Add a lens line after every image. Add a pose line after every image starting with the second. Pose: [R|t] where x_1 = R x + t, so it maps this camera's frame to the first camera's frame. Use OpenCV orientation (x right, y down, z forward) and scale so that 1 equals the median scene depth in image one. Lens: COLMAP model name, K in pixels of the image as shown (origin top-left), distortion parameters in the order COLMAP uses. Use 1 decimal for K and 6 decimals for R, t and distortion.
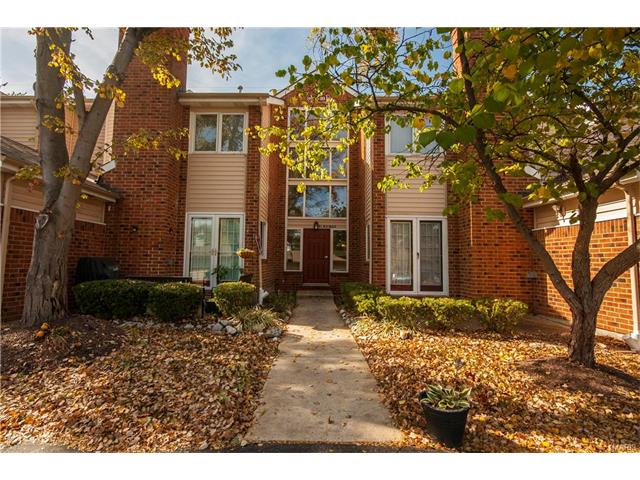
lens RADIAL K [[314.3, 0, 328.0], [0, 314.3, 239.3], [0, 0, 1]] dist [0.024124, -0.000153]
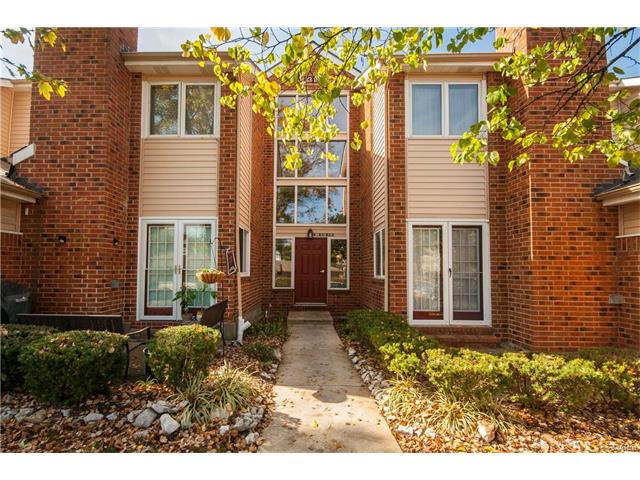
lens RADIAL K [[314.3, 0, 328.0], [0, 314.3, 239.3], [0, 0, 1]] dist [0.024124, -0.000153]
pose [[0.999464, -0.007932, 0.031775, -0.027358], [0.008755, 0.999628, -0.025845, -0.009666], [-0.031558, 0.026109, 0.999161, 0.253698]]
